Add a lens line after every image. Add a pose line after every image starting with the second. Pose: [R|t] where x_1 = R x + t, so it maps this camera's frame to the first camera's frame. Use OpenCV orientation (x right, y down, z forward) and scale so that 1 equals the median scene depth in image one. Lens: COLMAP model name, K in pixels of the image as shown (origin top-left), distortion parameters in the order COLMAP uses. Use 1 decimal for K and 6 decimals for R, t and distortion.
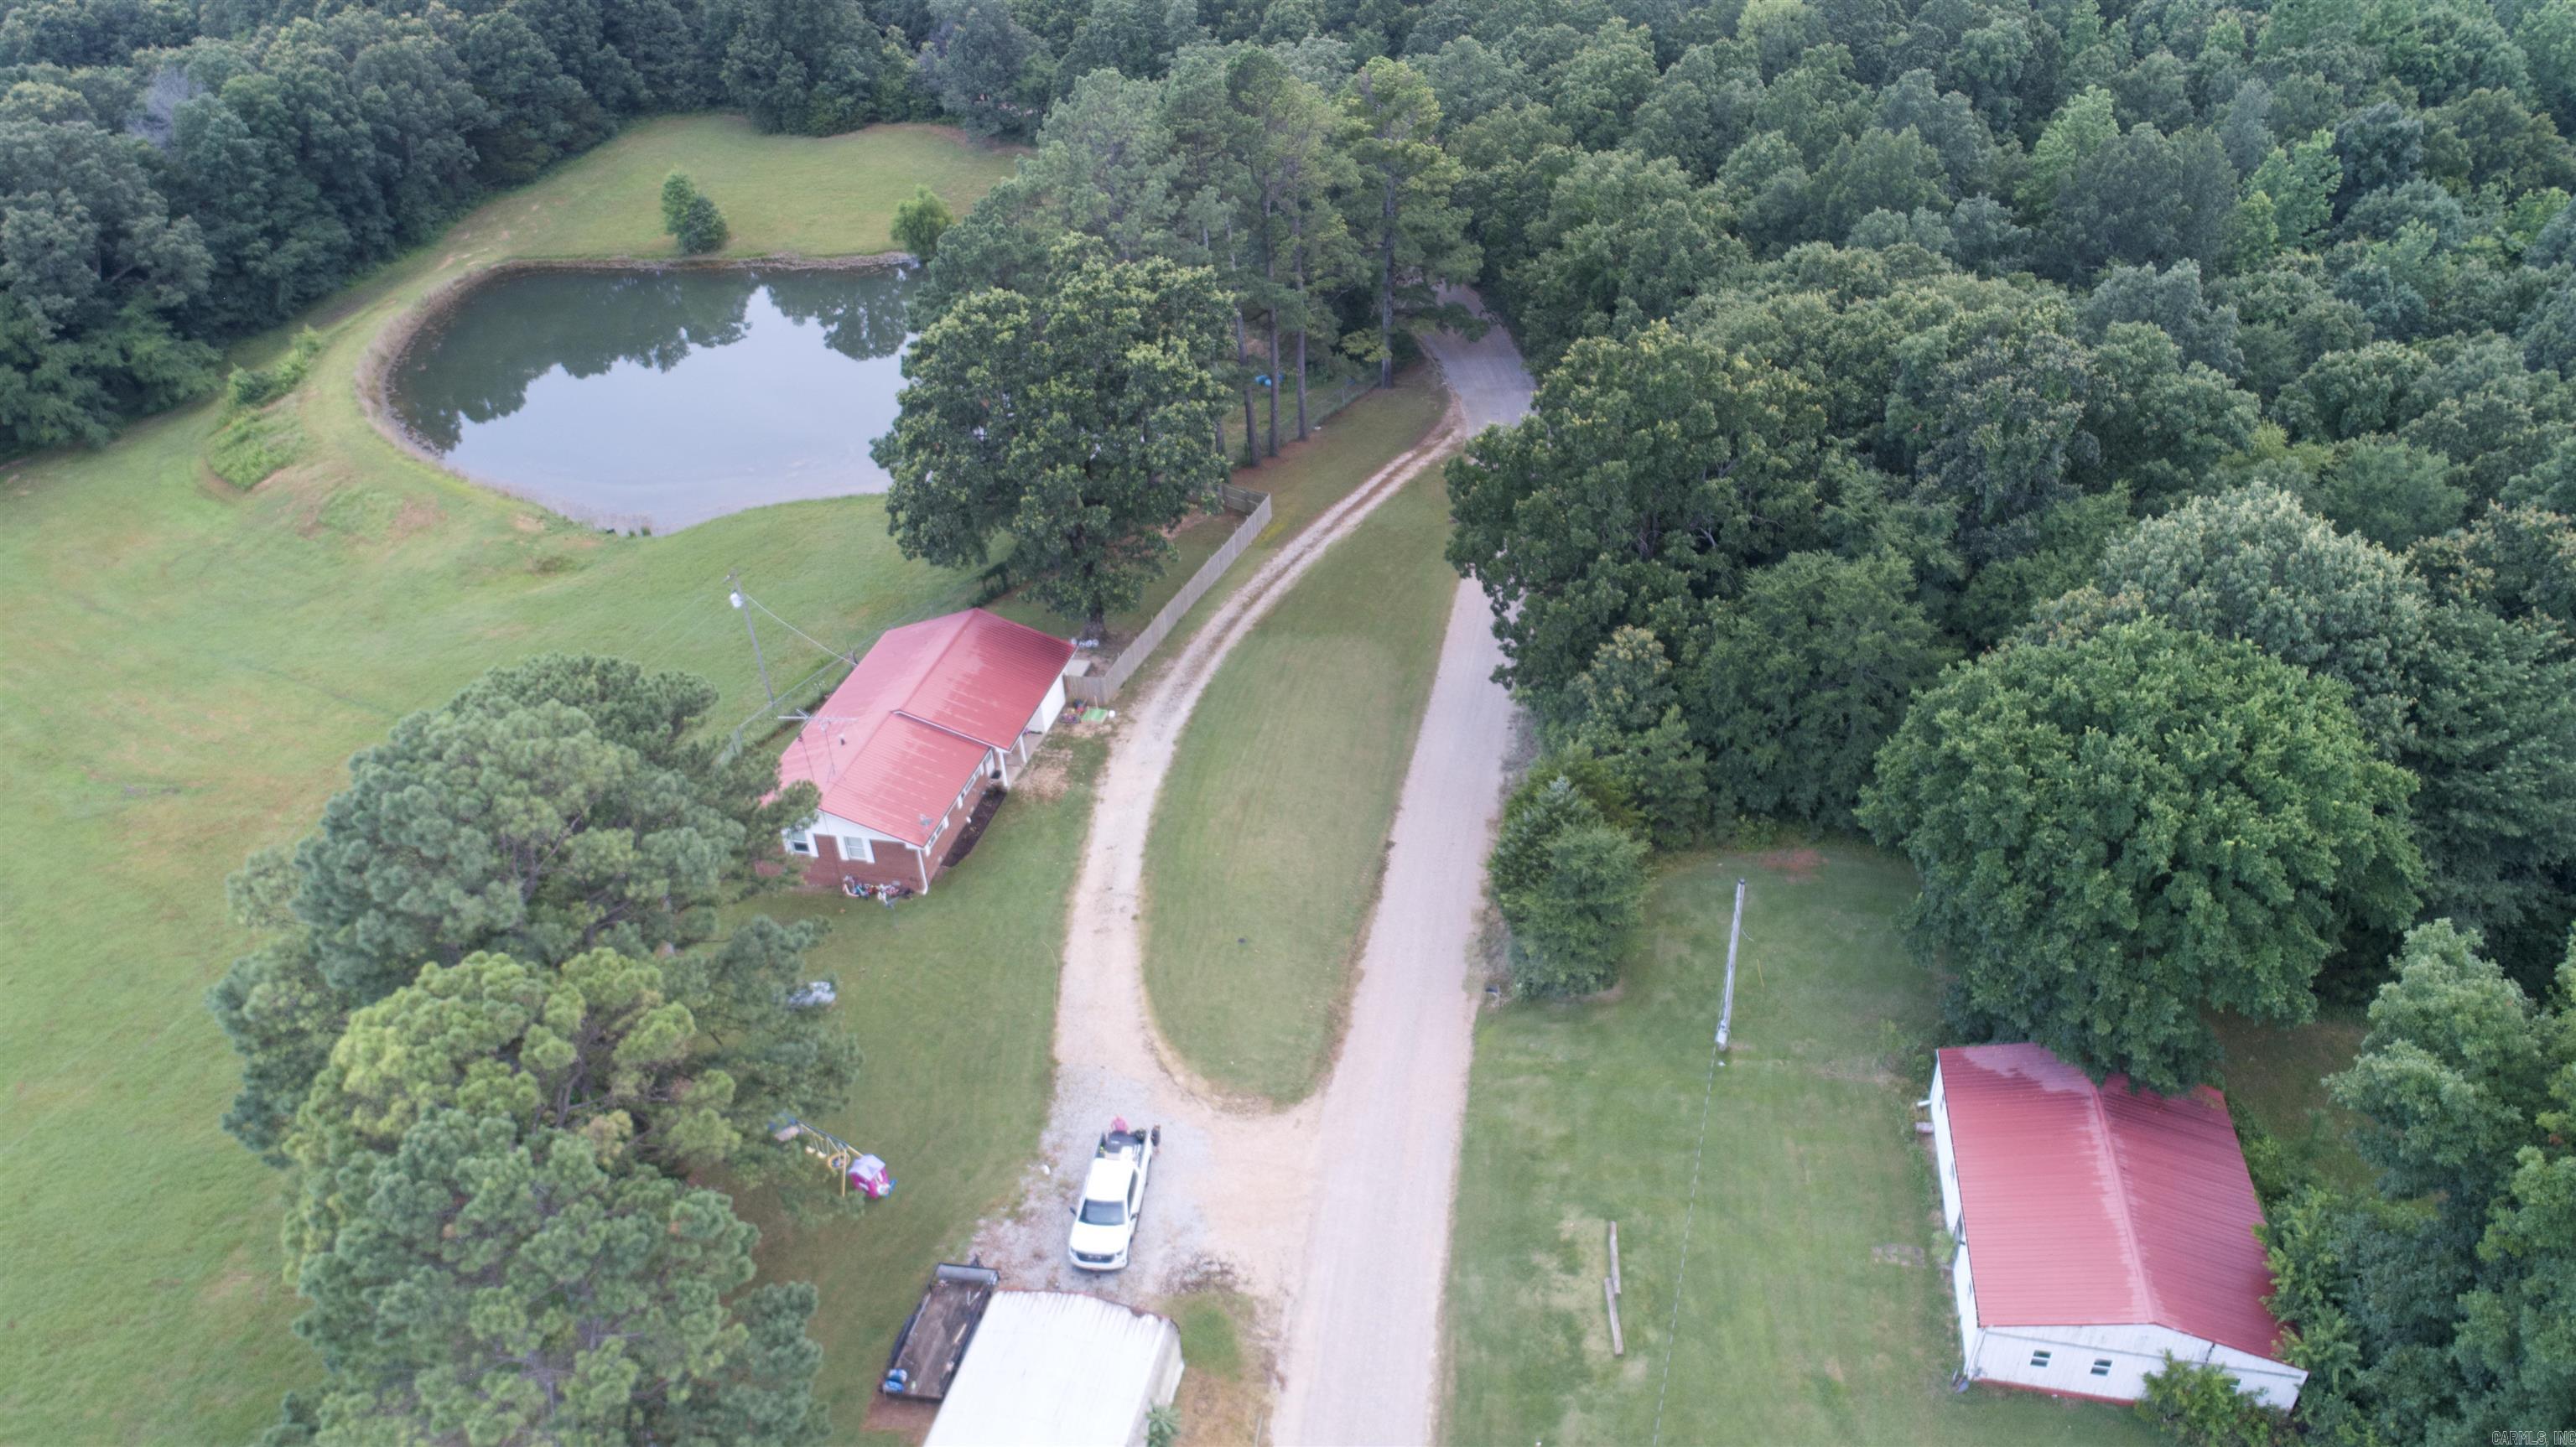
lens RADIAL K [[1732.2, 0, 1288.0], [0, 1732.2, 723.5], [0, 0, 1]] dist [-0.010672, 0.003383]
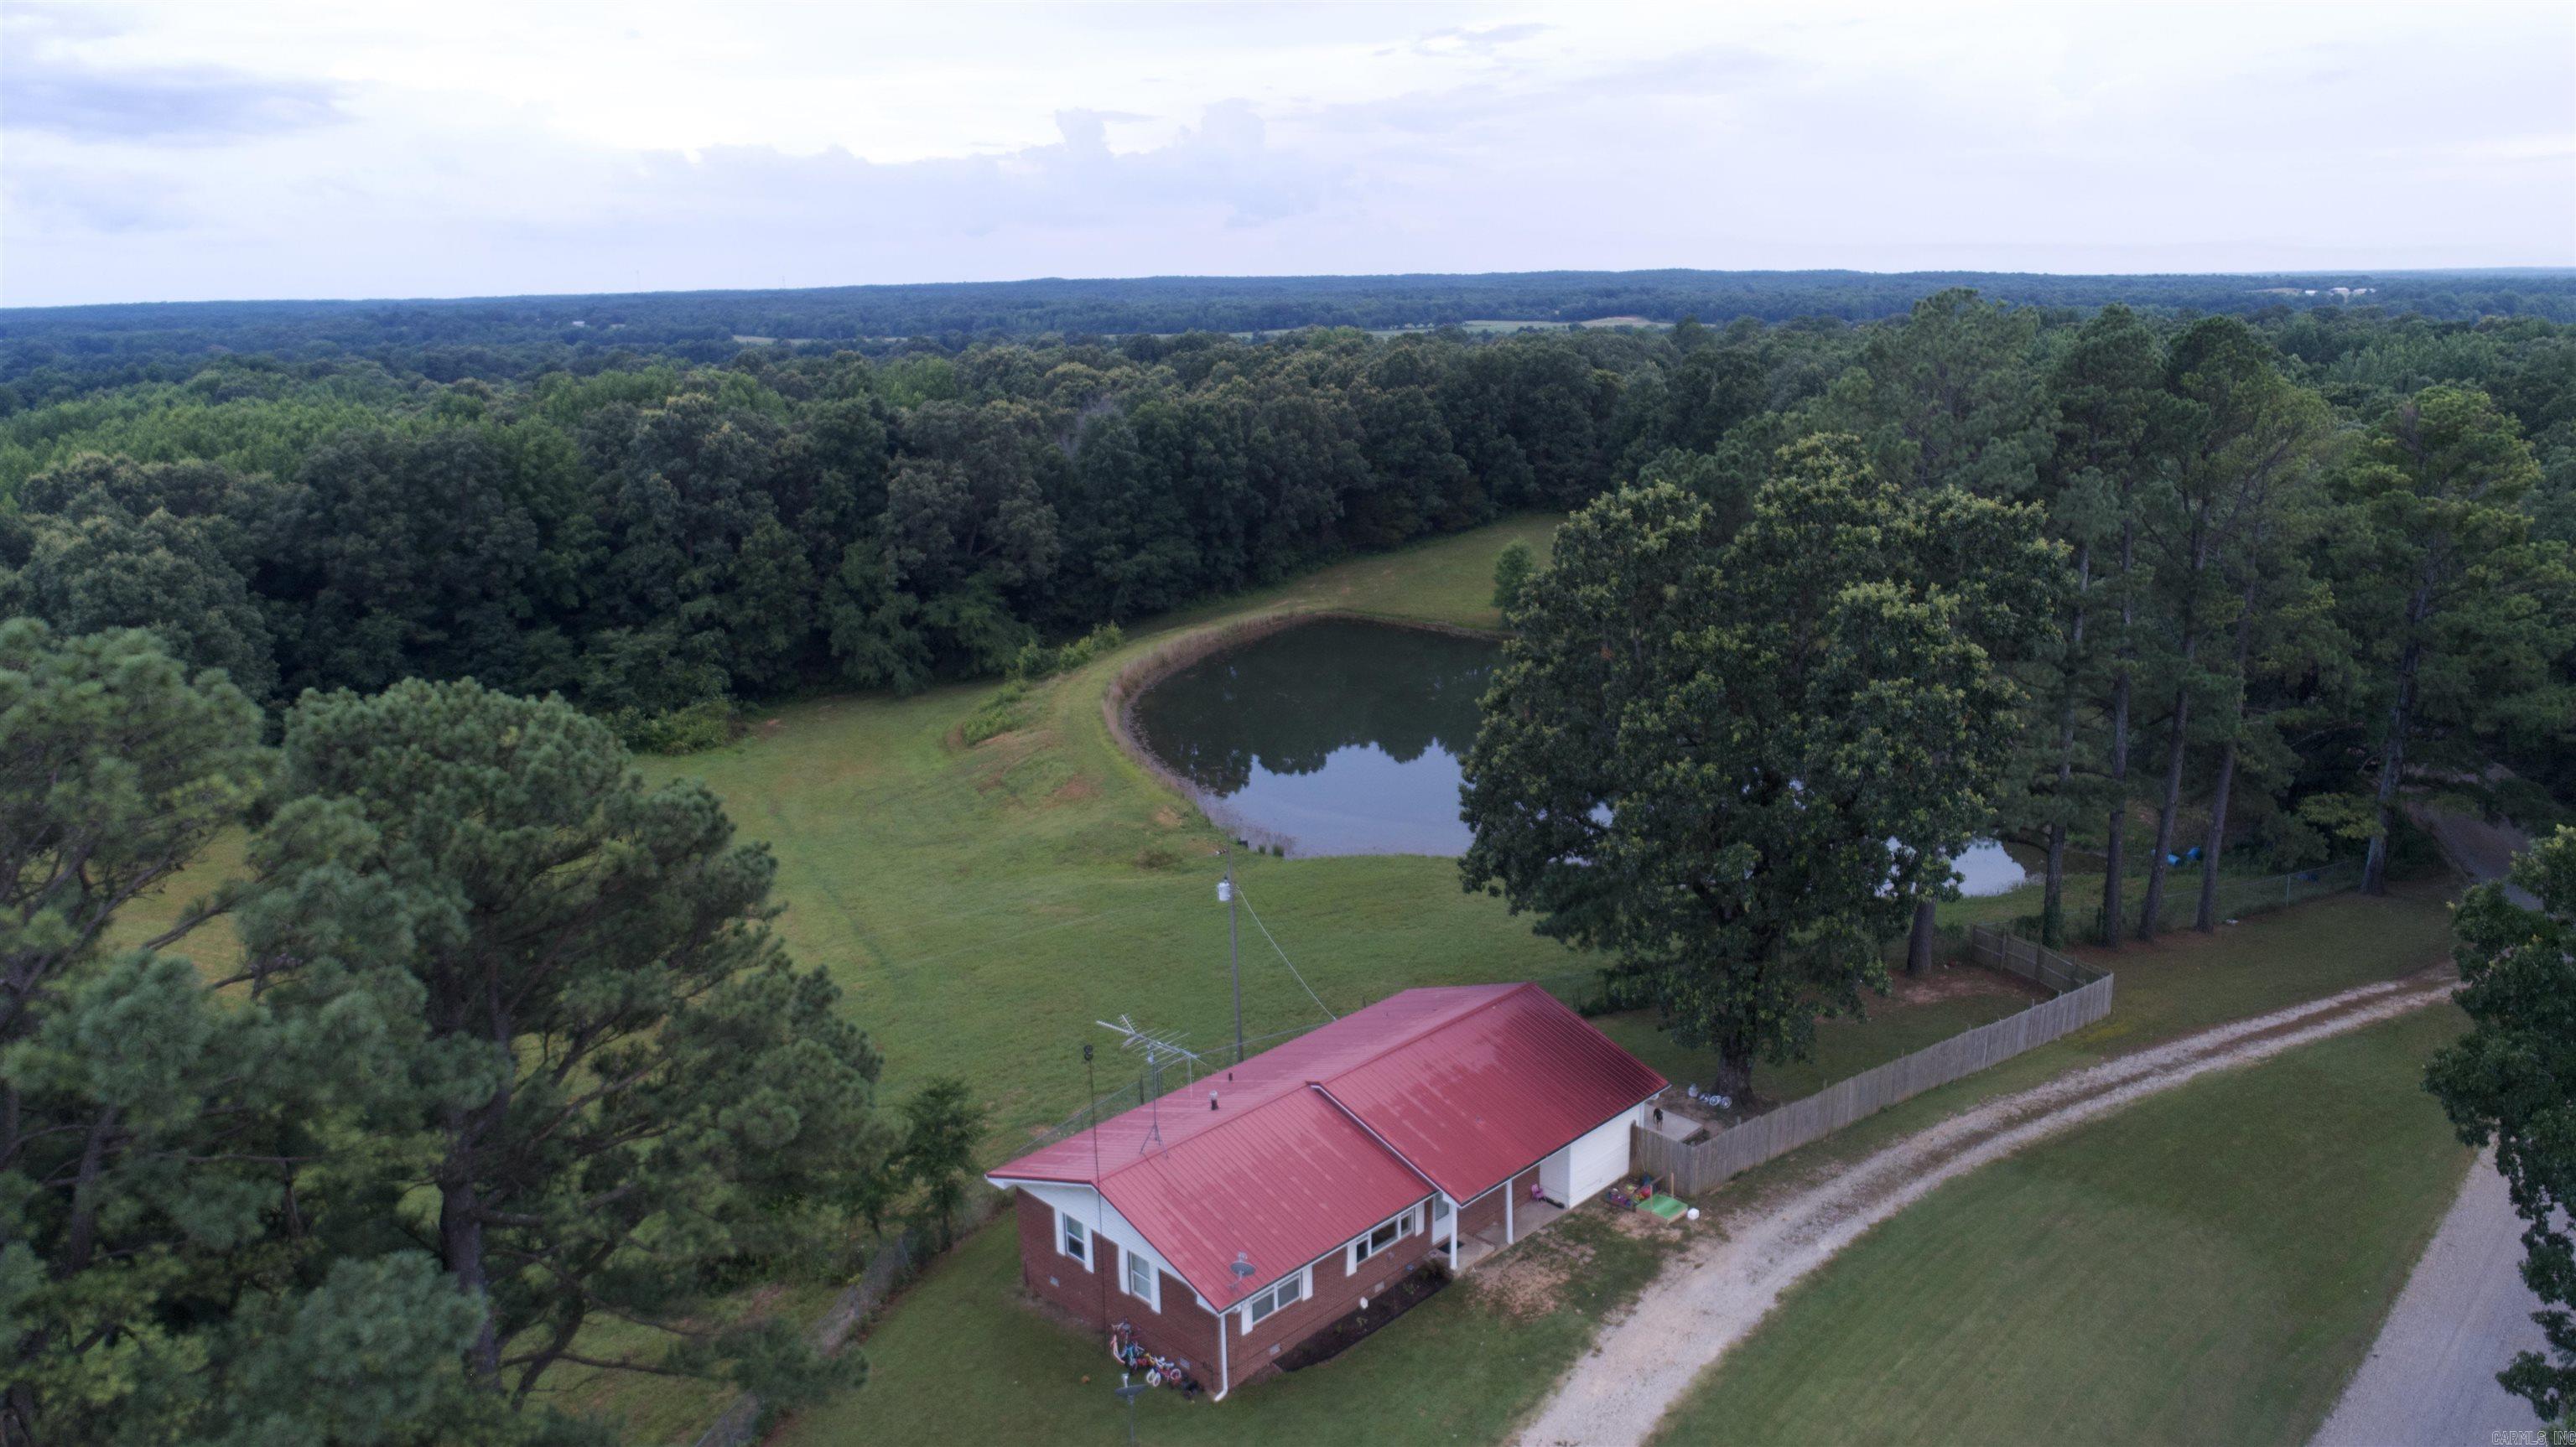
lens RADIAL K [[1732.2, 0, 1288.0], [0, 1732.2, 723.5], [0, 0, 1]] dist [-0.010672, 0.003383]
pose [[0.846072, 0.164107, -0.507179, 0.042252], [-0.308038, 0.927013, -0.213914, 0.006839], [0.435056, 0.337218, 0.834871, 0.369030]]
